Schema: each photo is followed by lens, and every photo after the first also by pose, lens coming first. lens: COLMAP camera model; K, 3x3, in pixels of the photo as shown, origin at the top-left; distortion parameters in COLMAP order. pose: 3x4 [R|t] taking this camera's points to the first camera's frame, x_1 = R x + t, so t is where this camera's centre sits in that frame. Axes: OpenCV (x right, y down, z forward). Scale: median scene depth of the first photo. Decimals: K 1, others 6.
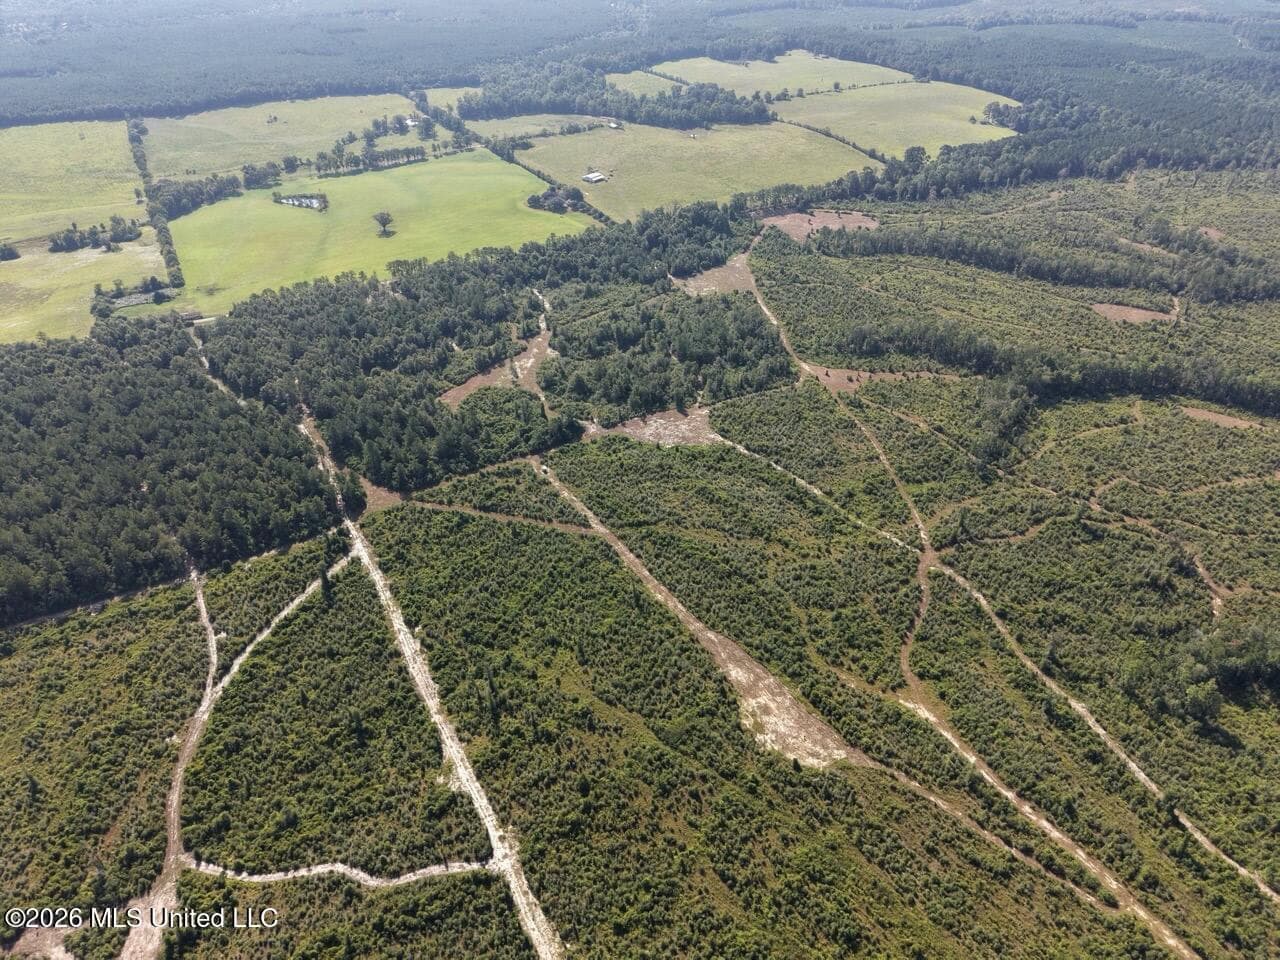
lens RADIAL K [[855.7, 0, 641.9], [0, 855.7, 489.6], [0, 0, 1]] dist [0.030956, -0.033396]
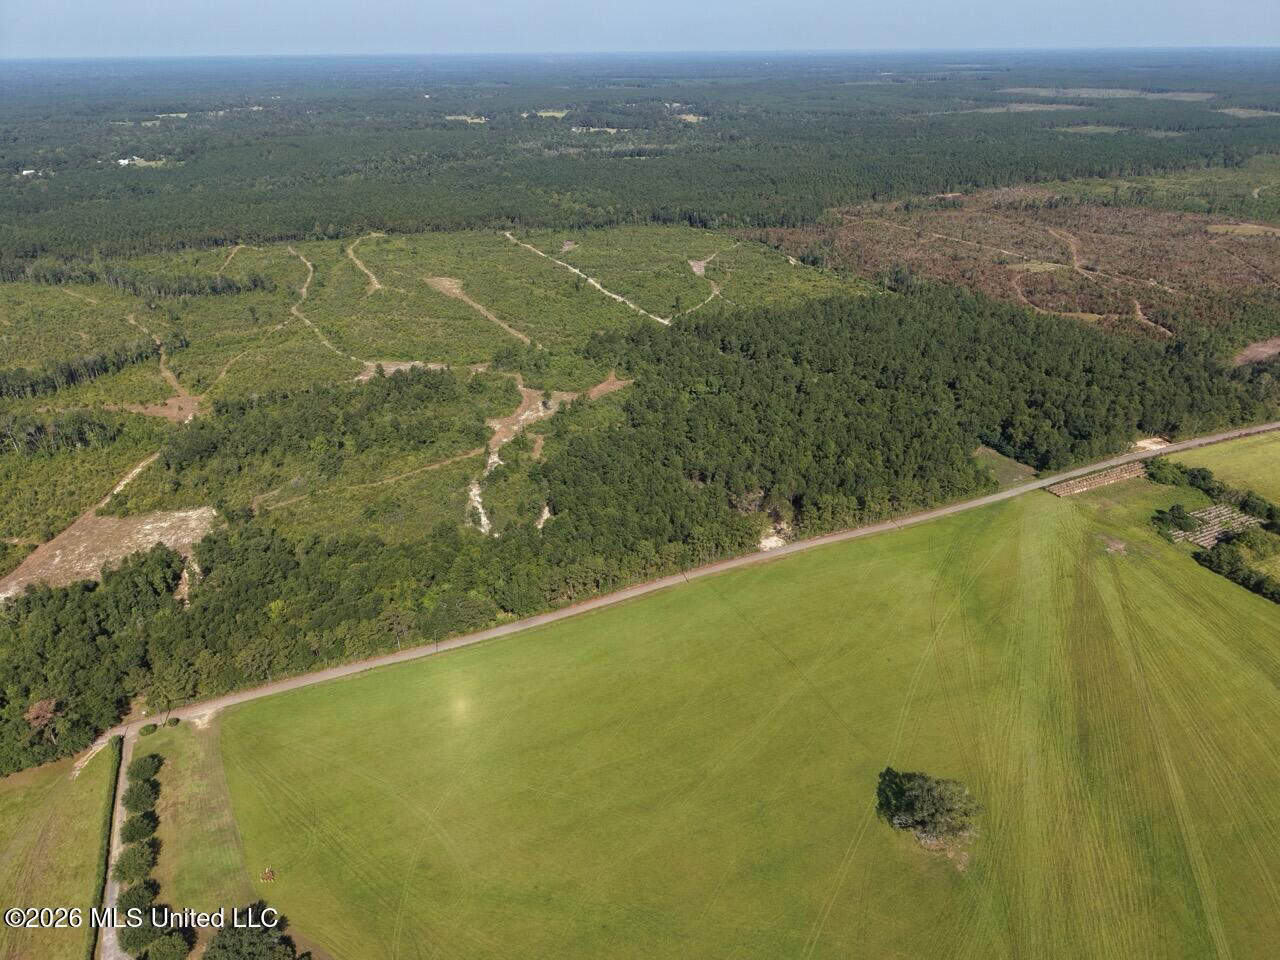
lens RADIAL K [[855.7, 0, 642.0], [0, 855.7, 476.0], [0, 0, 1]] dist [0.030956, -0.033396]
pose [[-0.996290, -0.034303, 0.078924, -0.329365], [0.054401, 0.459570, 0.886474, -0.892948], [-0.066680, 0.887479, -0.455999, 1.518288]]
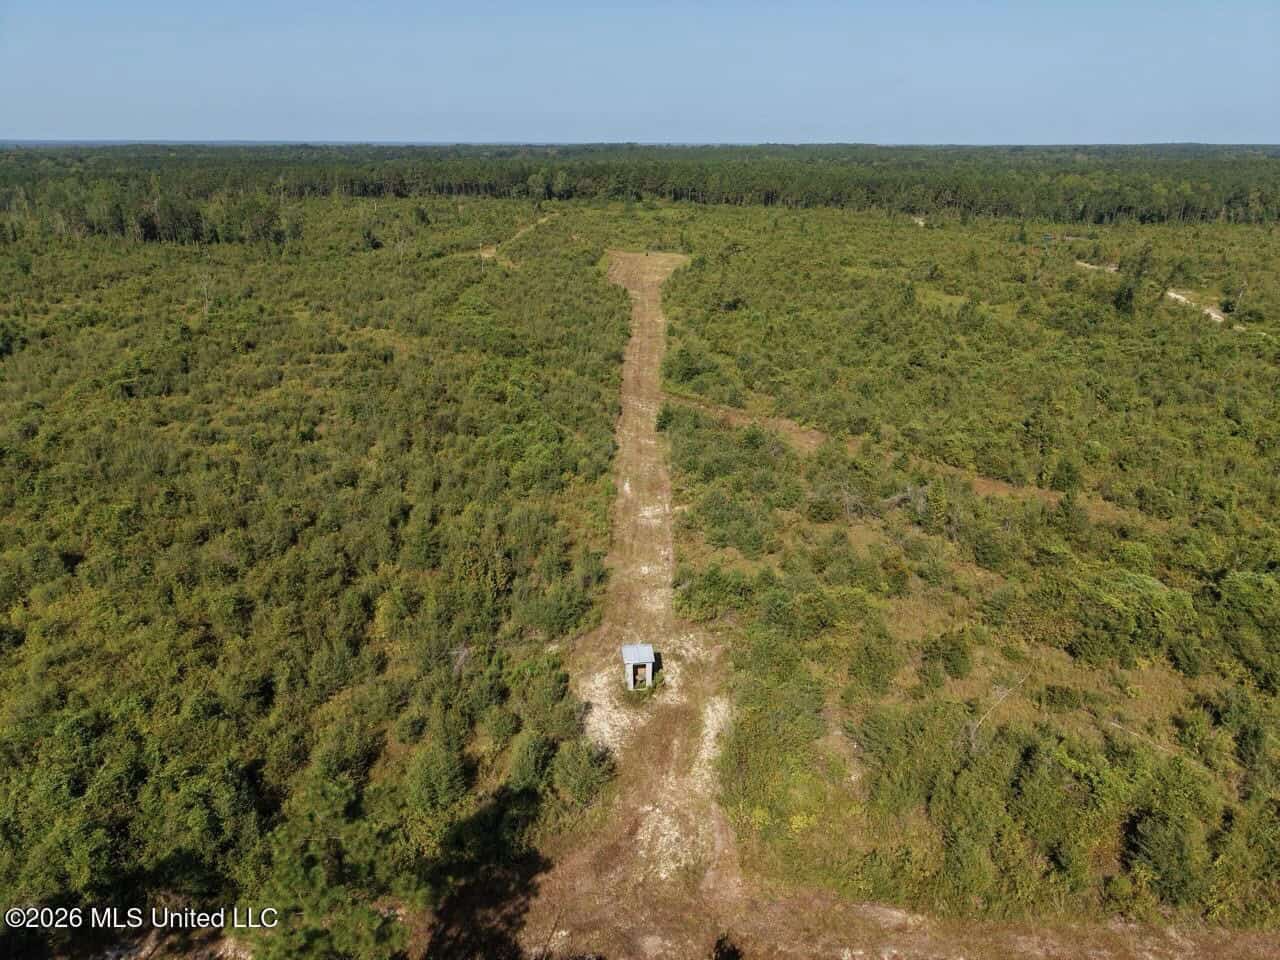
lens RADIAL K [[855.7, 0, 633.2], [0, 855.7, 480.3], [0, 0, 1]] dist [0.030956, -0.033396]
pose [[-0.824530, -0.210618, 0.525158, -0.143713], [0.330313, 0.574395, 0.748975, -0.099493], [-0.459395, 0.791019, -0.404036, 0.908638]]
